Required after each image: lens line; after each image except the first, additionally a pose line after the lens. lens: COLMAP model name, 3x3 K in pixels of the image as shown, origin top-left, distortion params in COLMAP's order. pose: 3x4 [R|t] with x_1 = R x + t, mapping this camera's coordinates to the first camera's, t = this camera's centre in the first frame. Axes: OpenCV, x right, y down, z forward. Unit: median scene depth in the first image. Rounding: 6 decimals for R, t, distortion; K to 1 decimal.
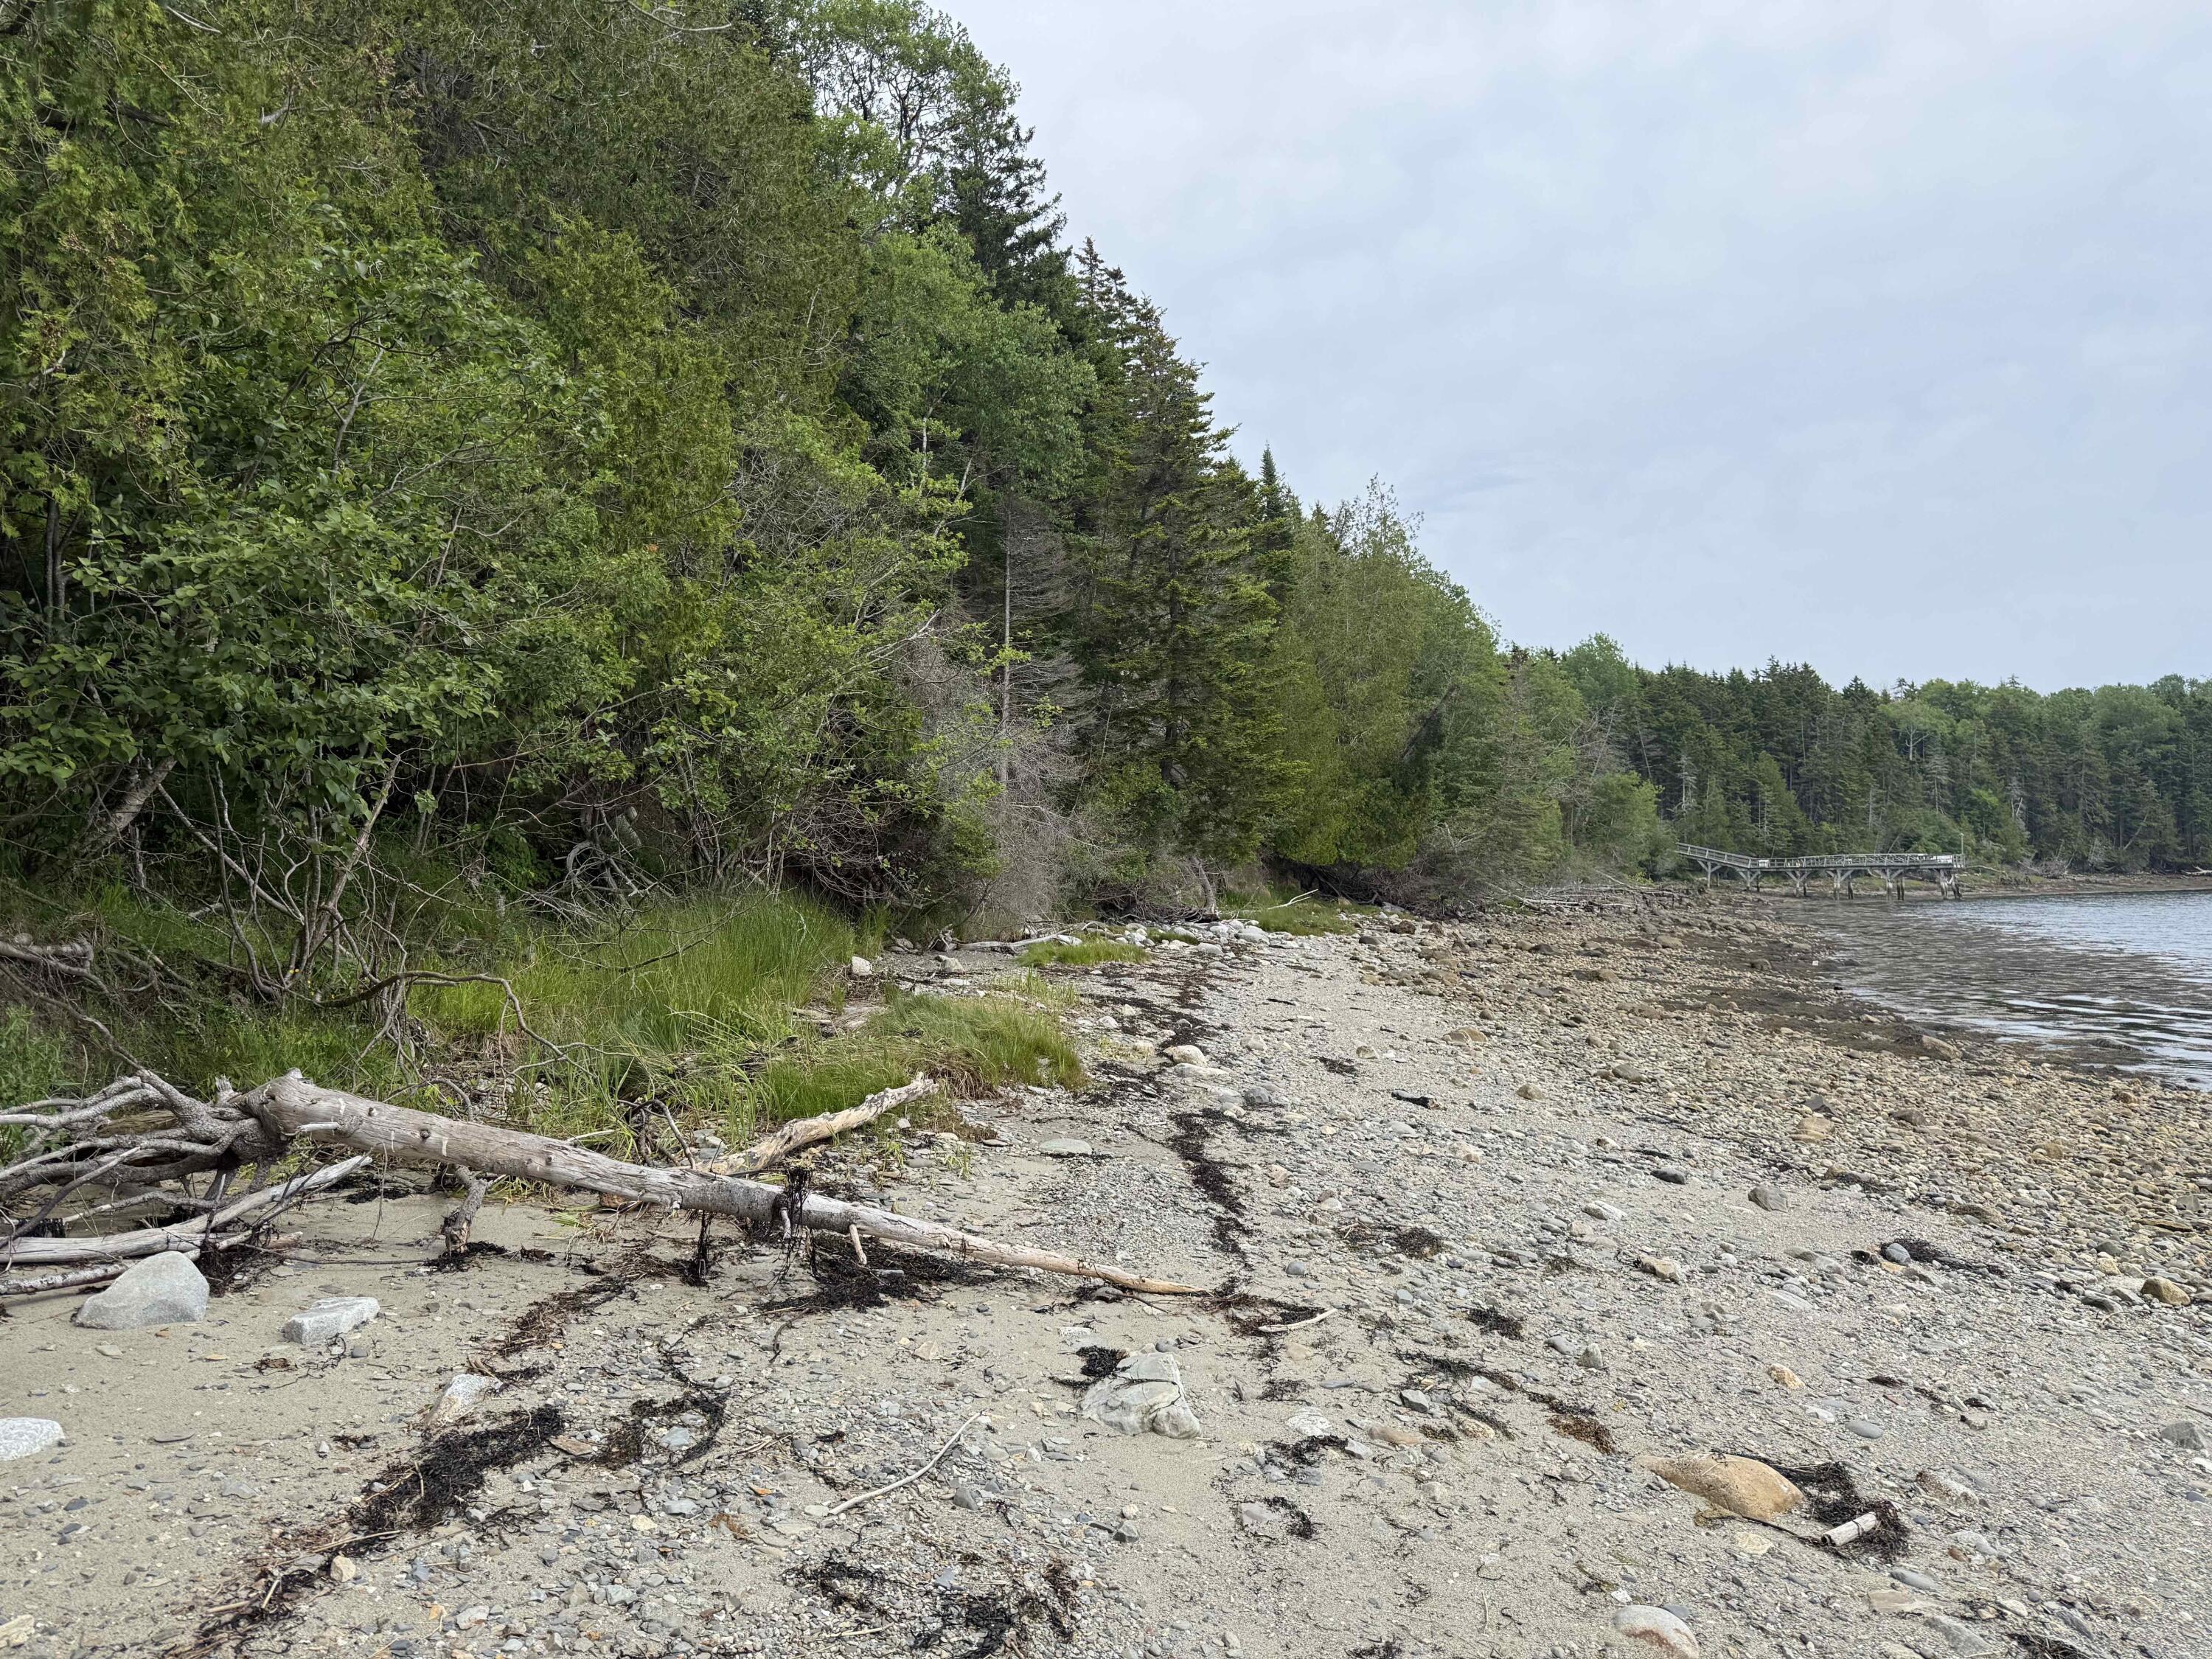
lens RADIAL K [[1515.3, 0, 1106.0], [0, 1515.3, 829.5], [0, 0, 1]] dist [0.102434, -0.142925]
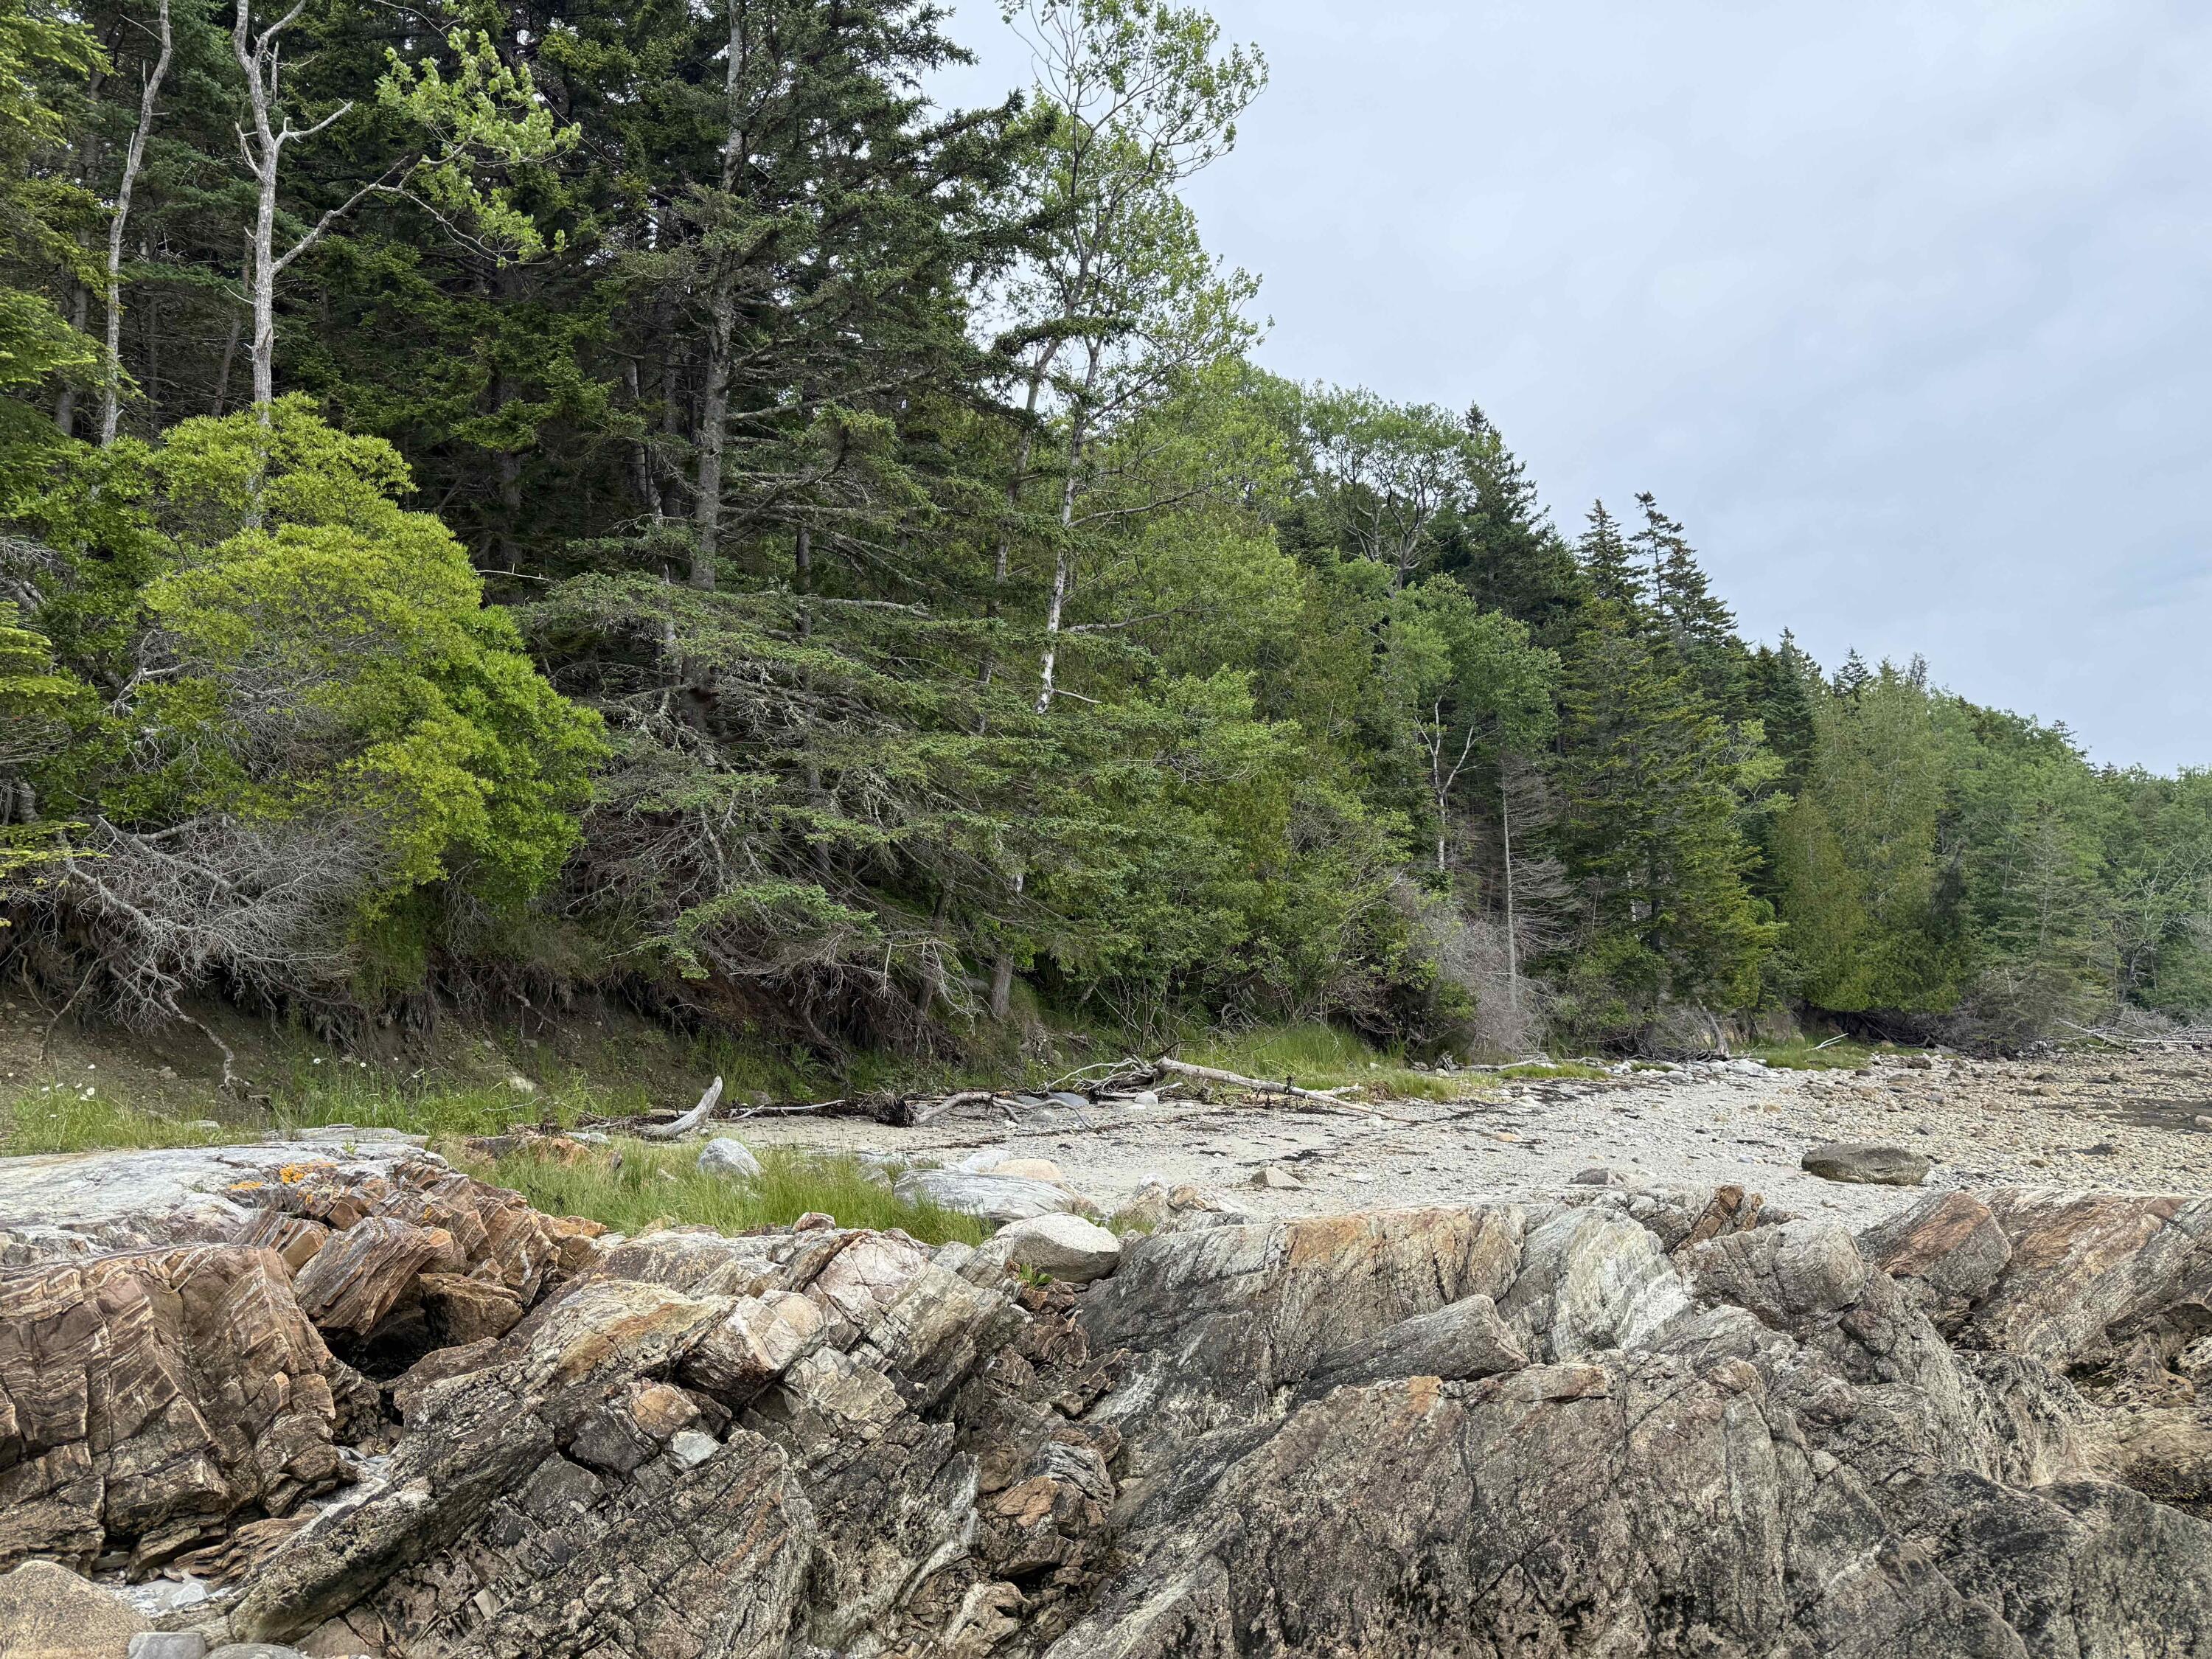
lens RADIAL K [[1586.9, 0, 1032.2], [0, 1586.9, 827.9], [0, 0, 1]] dist [-0.004905, -0.020768]
pose [[0.900583, -0.085766, -0.426138, 0.046032], [0.038034, 0.992129, -0.119301, 0.002281], [0.433016, 0.091233, 0.896757, -0.138363]]
